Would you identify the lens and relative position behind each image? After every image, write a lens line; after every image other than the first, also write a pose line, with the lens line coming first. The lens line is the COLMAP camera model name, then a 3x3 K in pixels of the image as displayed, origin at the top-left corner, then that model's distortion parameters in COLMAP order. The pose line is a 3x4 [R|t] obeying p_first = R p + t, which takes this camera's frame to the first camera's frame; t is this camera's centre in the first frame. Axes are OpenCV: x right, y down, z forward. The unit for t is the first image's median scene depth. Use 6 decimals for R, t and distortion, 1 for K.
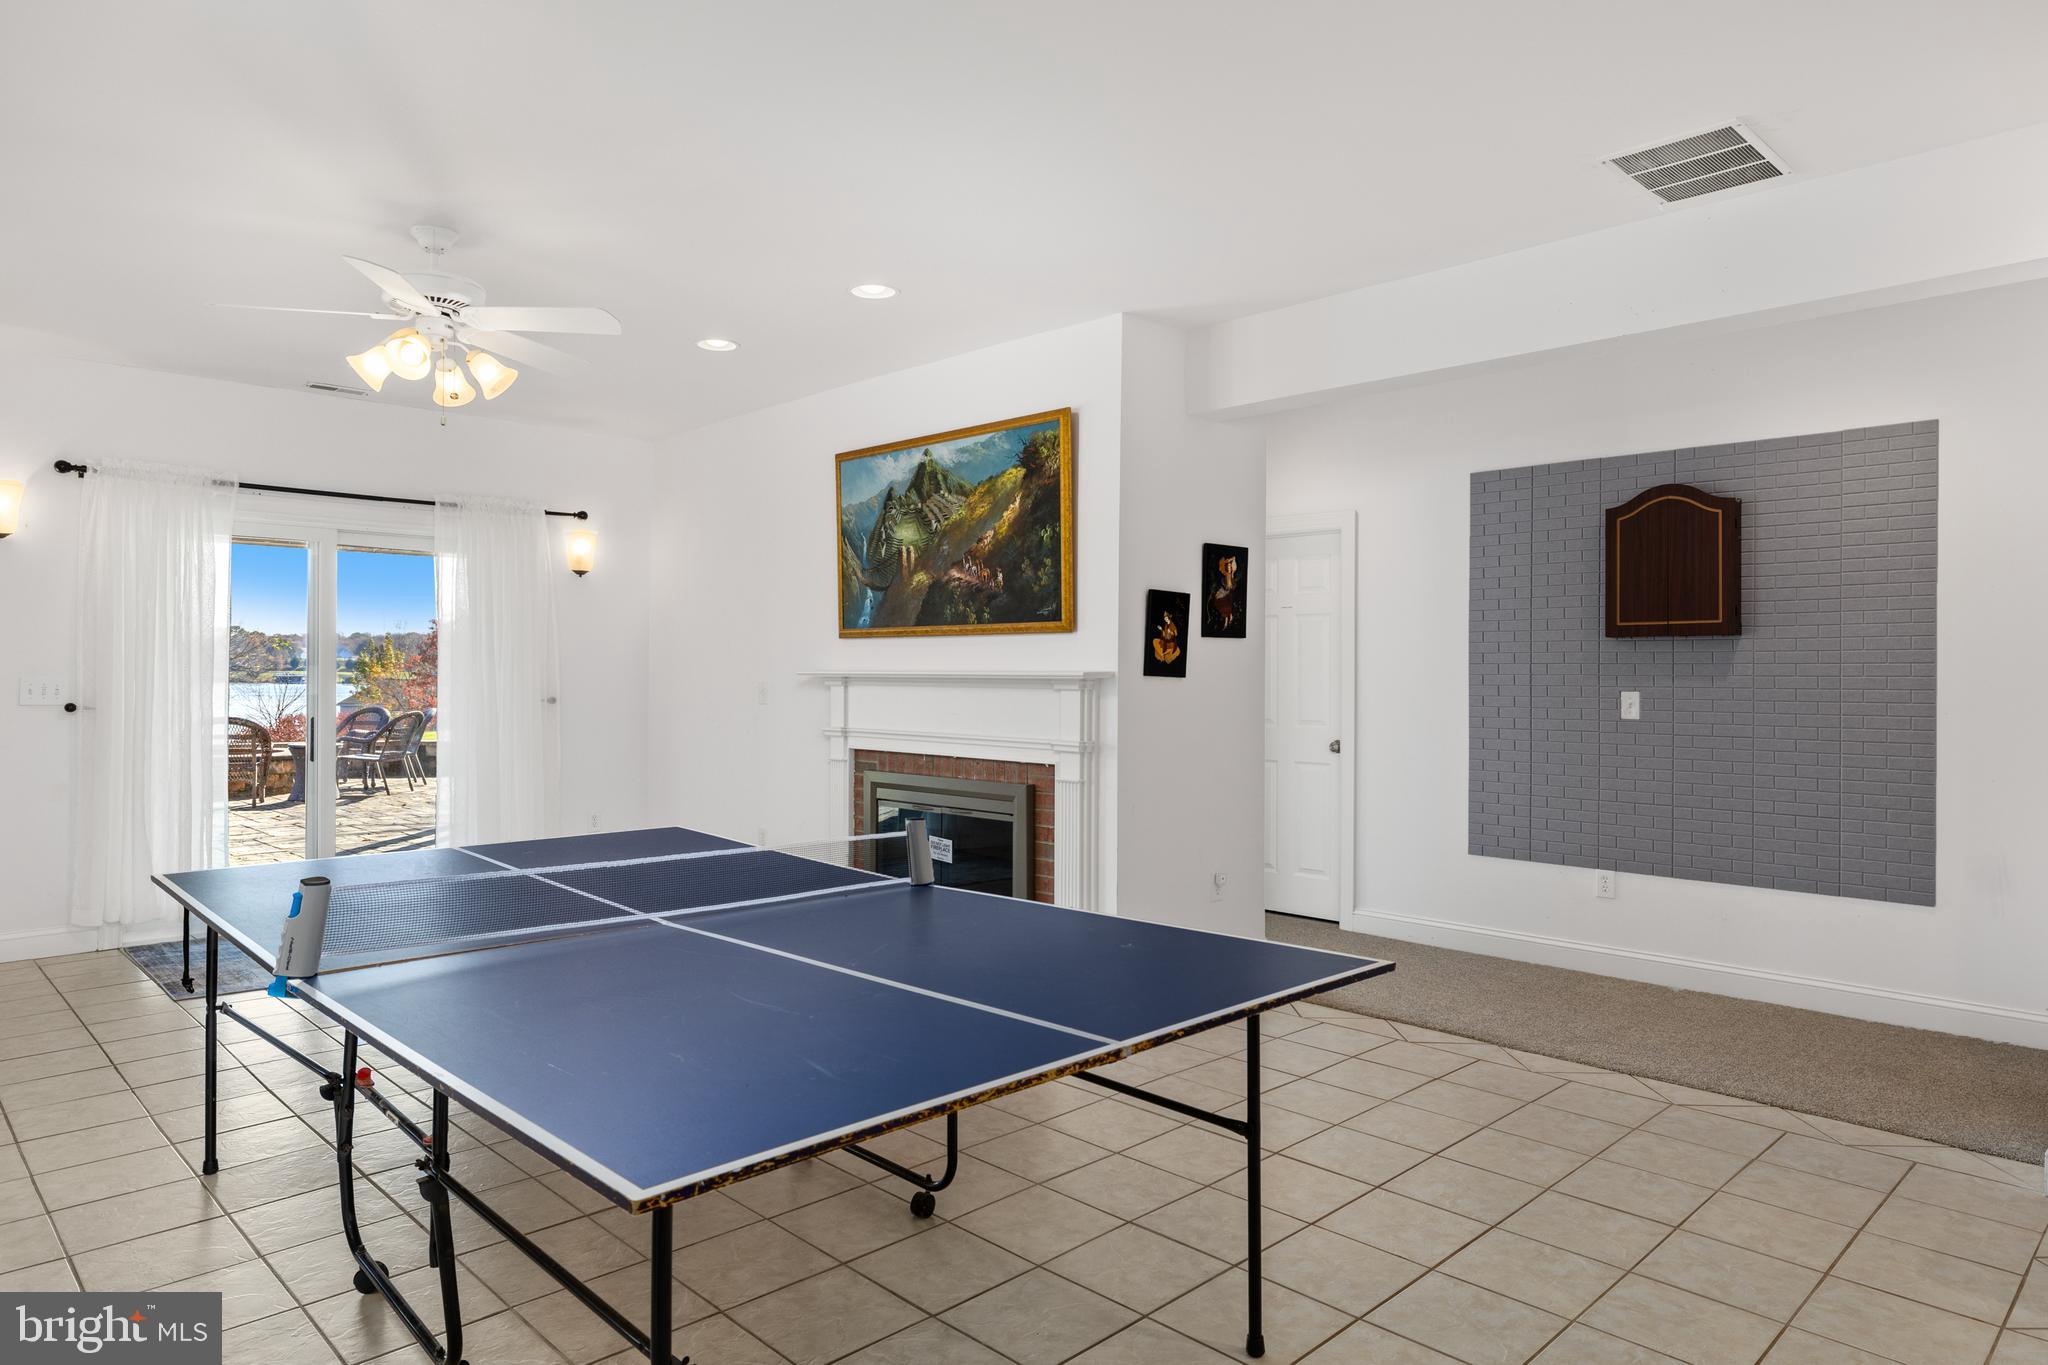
lens RADIAL K [[1243.6, 0, 1027.0], [0, 1243.6, 678.8], [0, 0, 1]] dist [-0.003590, 0.000146]
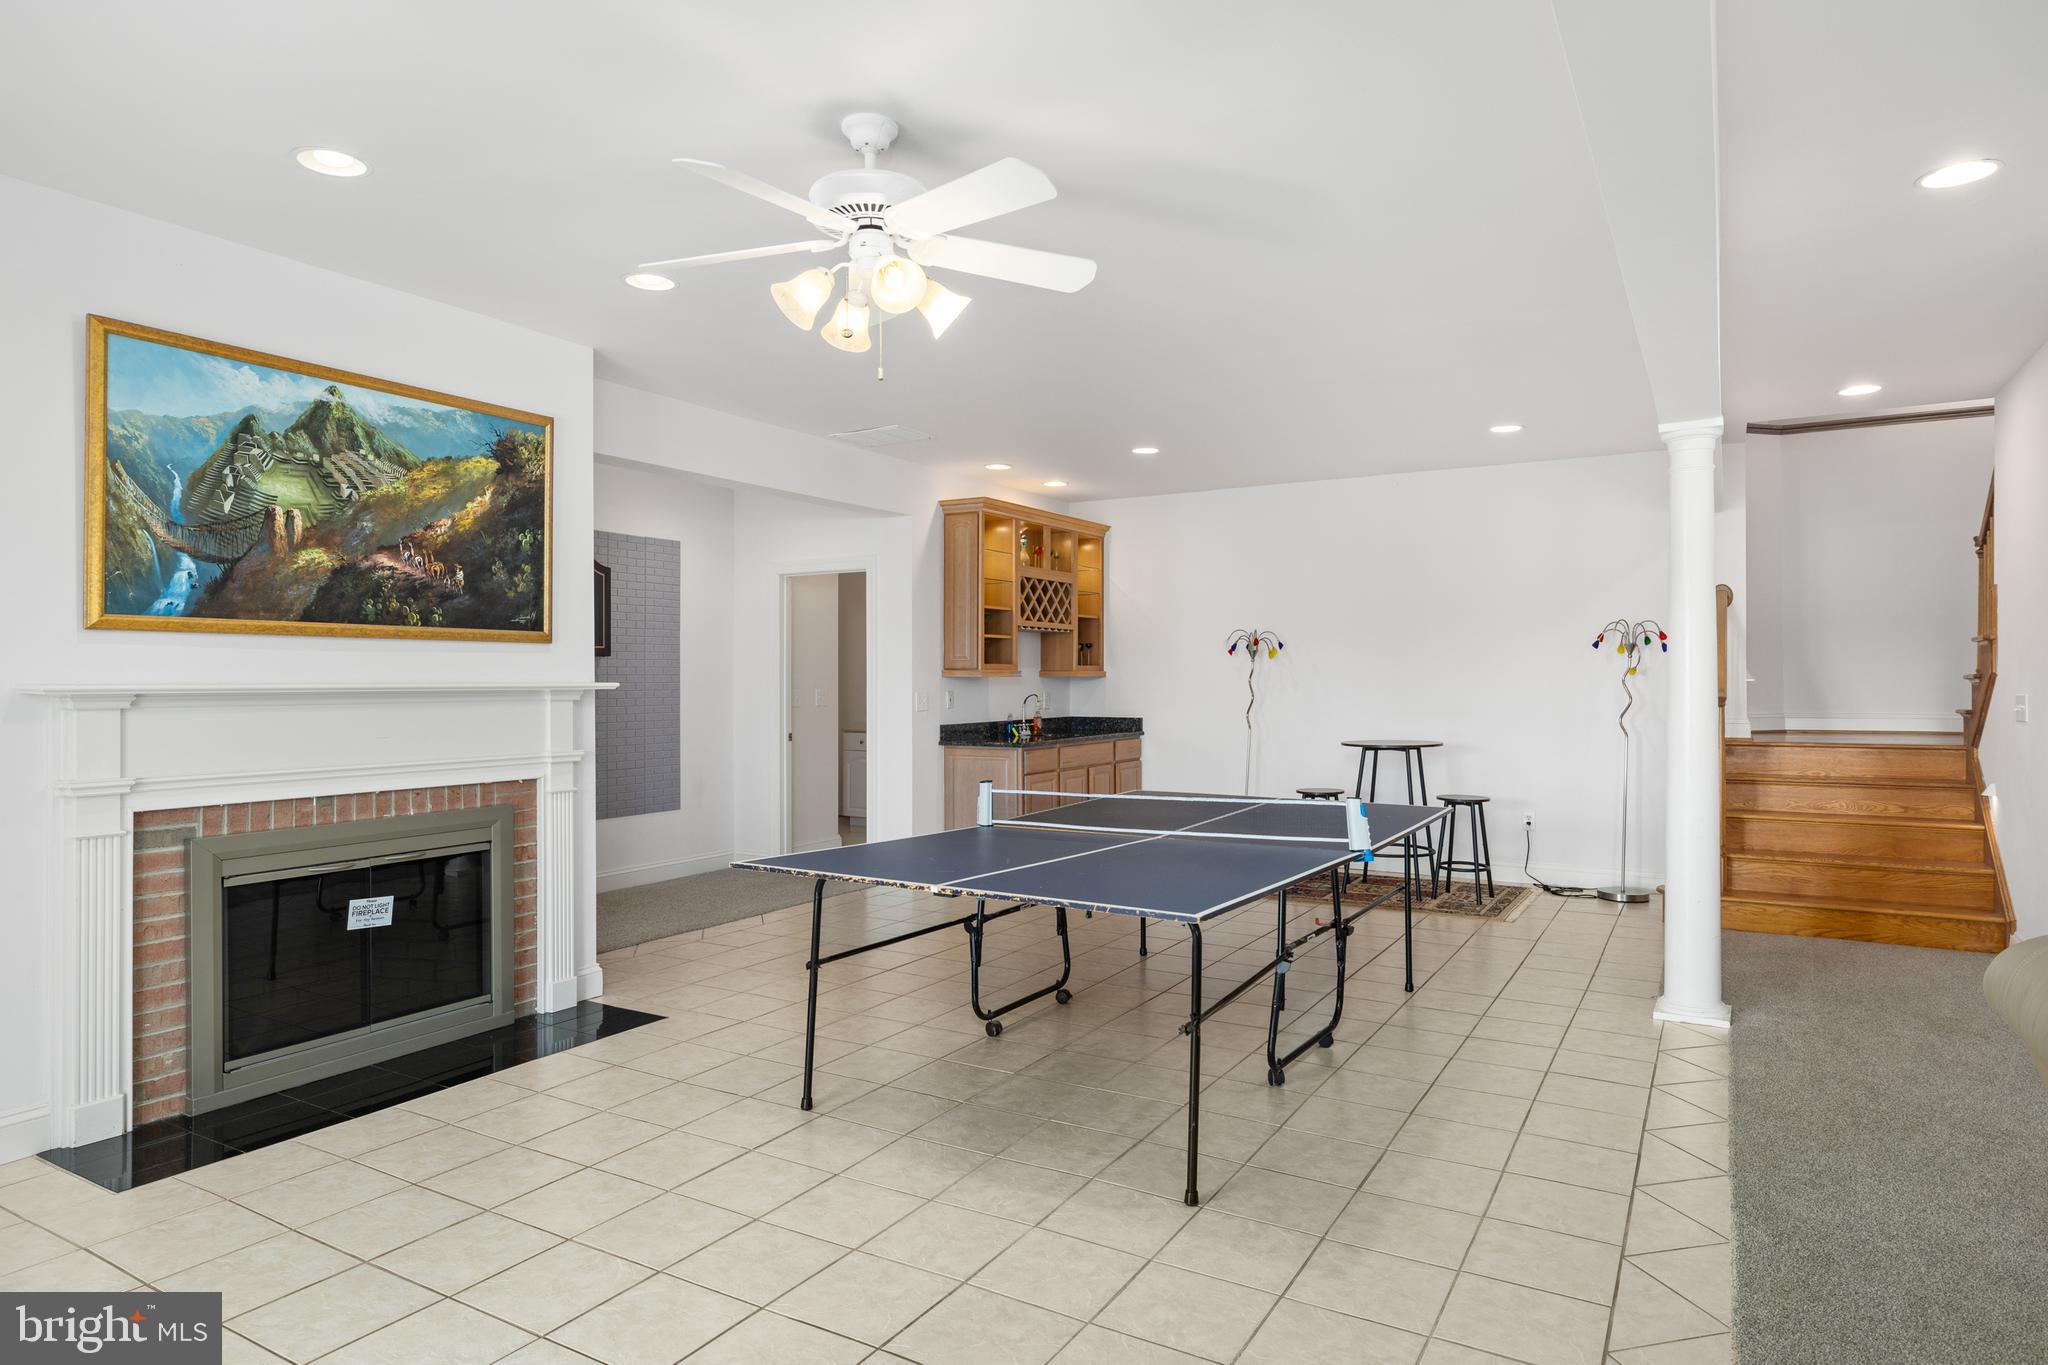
lens RADIAL K [[1169.0, 0, 1018.3], [0, 1169.0, 687.9], [0, 0, 1]] dist [0.002979, 0.001167]
pose [[-0.240871, -0.009196, 0.970513, -0.878235], [0.007604, 0.999907, 0.011361, -0.008634], [-0.970527, 0.010116, -0.240779, 0.784512]]
